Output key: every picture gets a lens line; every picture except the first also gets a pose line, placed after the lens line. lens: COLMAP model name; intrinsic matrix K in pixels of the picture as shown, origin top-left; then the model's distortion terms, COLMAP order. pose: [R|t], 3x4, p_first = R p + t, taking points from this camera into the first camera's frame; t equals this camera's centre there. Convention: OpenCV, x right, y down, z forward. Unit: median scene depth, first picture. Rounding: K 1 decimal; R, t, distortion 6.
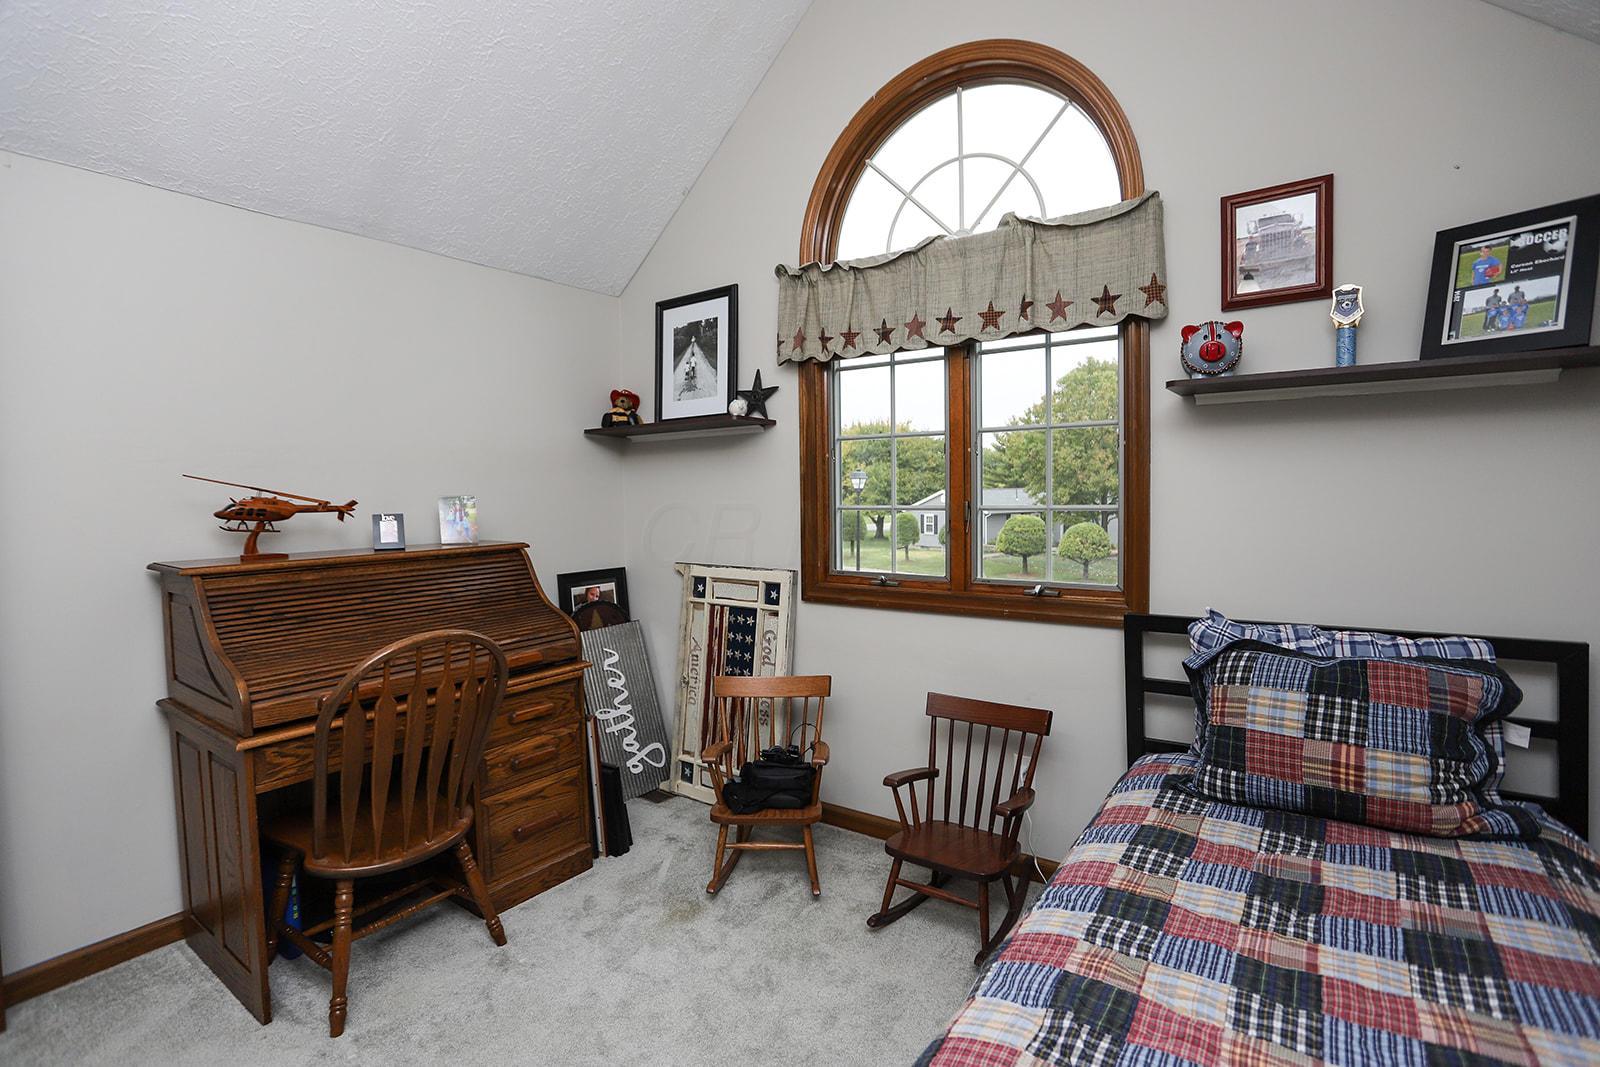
lens RADIAL K [[771.3, 0, 800.0], [0, 771.3, 533.5], [0, 0, 1]] dist [-0.063994, 0.035741]
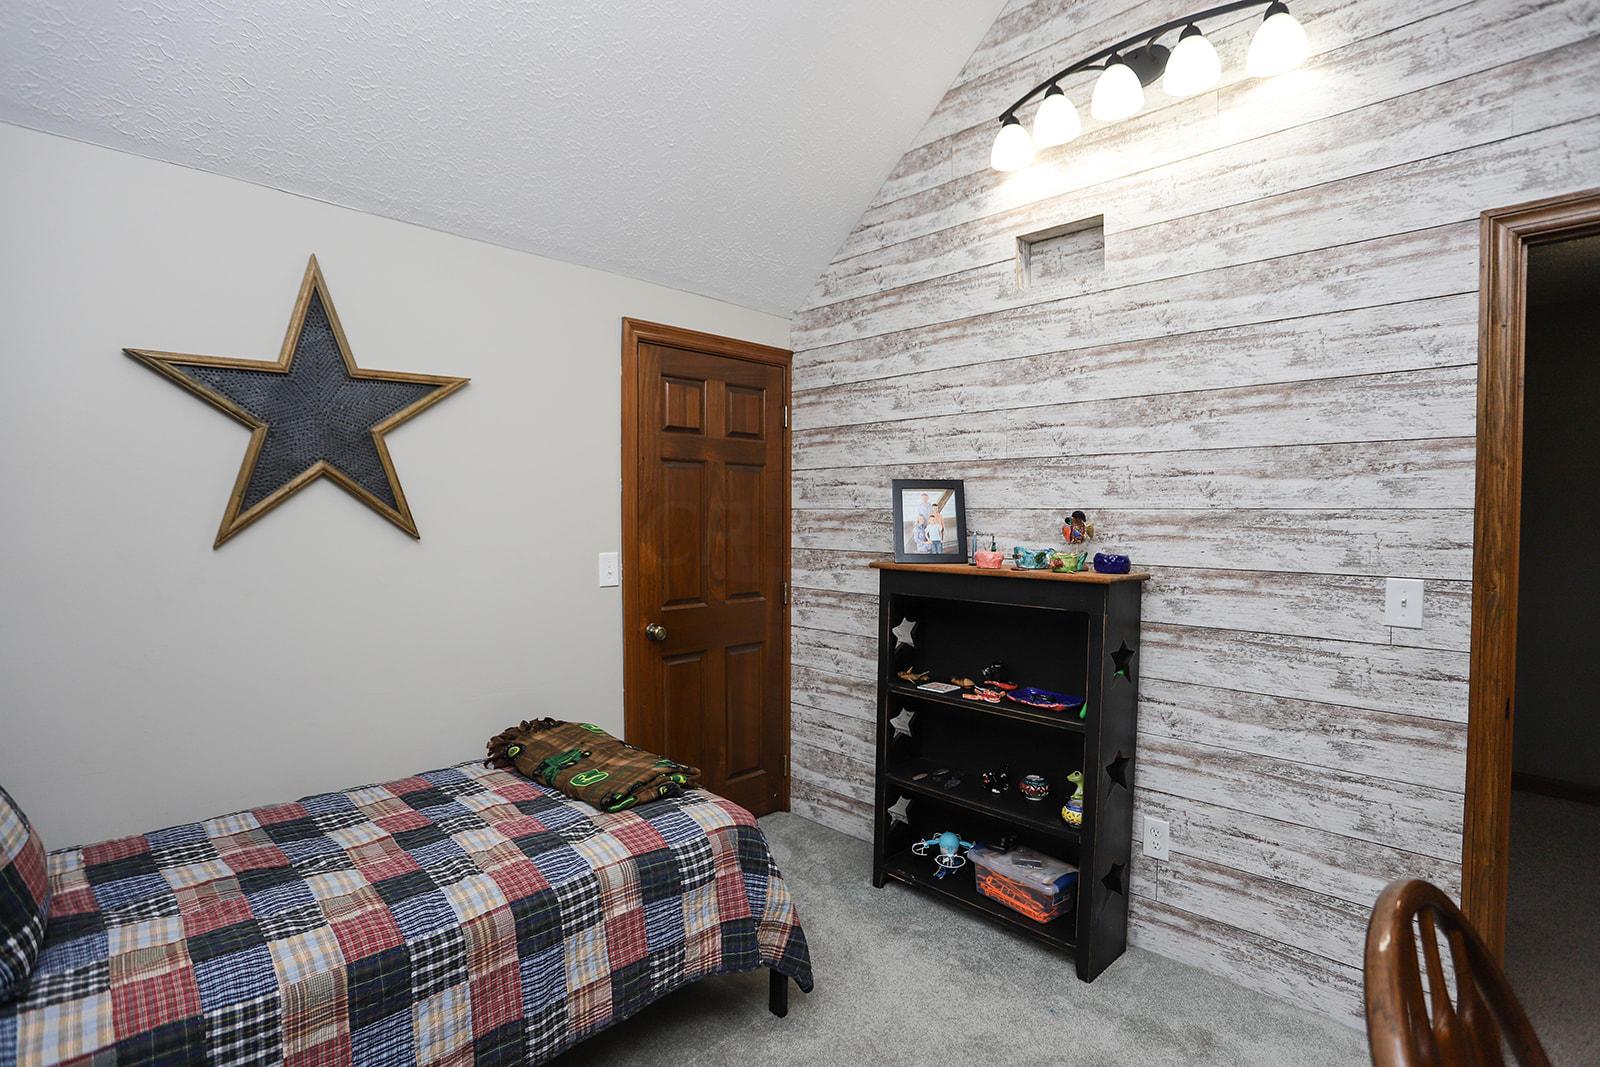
lens RADIAL K [[771.3, 0, 800.0], [0, 771.3, 533.5], [0, 0, 1]] dist [-0.063994, 0.035741]
pose [[-0.984297, 0.010269, 0.176223, -0.339630], [0.024870, 0.996416, 0.080852, -0.112322], [-0.174761, 0.083965, -0.981024, 1.863230]]
